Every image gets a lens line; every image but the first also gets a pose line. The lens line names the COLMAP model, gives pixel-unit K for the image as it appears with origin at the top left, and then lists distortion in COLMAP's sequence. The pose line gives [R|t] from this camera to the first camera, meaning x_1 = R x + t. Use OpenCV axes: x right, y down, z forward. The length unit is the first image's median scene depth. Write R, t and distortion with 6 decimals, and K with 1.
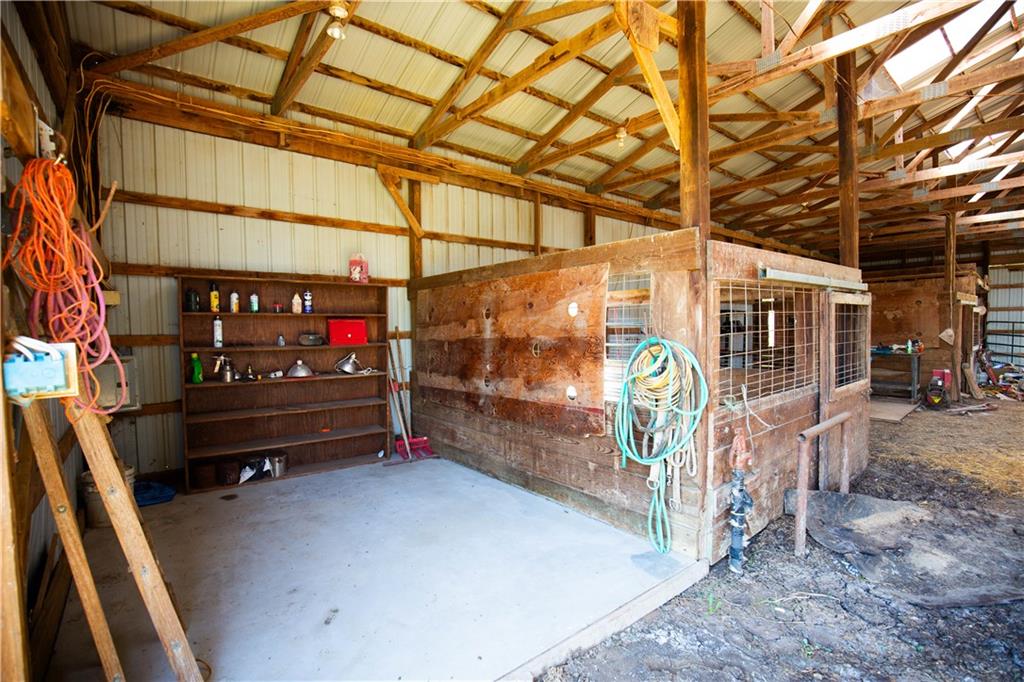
lens RADIAL K [[478.0, 0, 517.5], [0, 478.0, 345.2], [0, 0, 1]] dist [-0.029901, 0.001003]
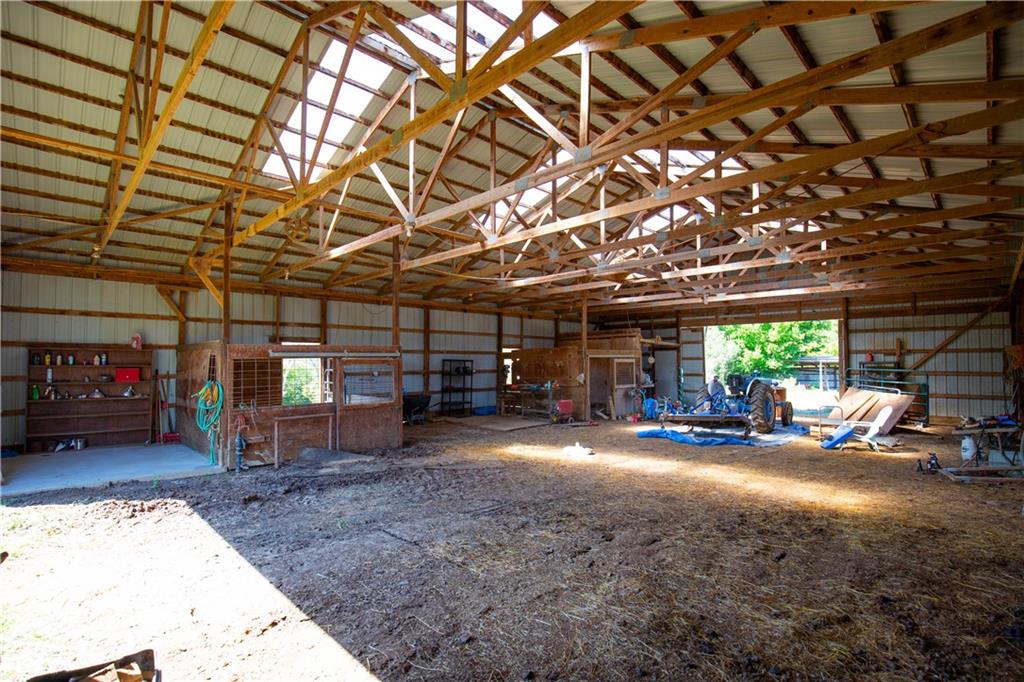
lens RADIAL K [[478.0, 0, 513.6], [0, 478.0, 346.0], [0, 0, 1]] dist [-0.029901, 0.001003]
pose [[0.995531, 0.014282, 0.093350, 1.037123], [-0.007666, 0.997457, -0.070852, -0.022570], [-0.094125, 0.069820, 0.993109, -1.043670]]
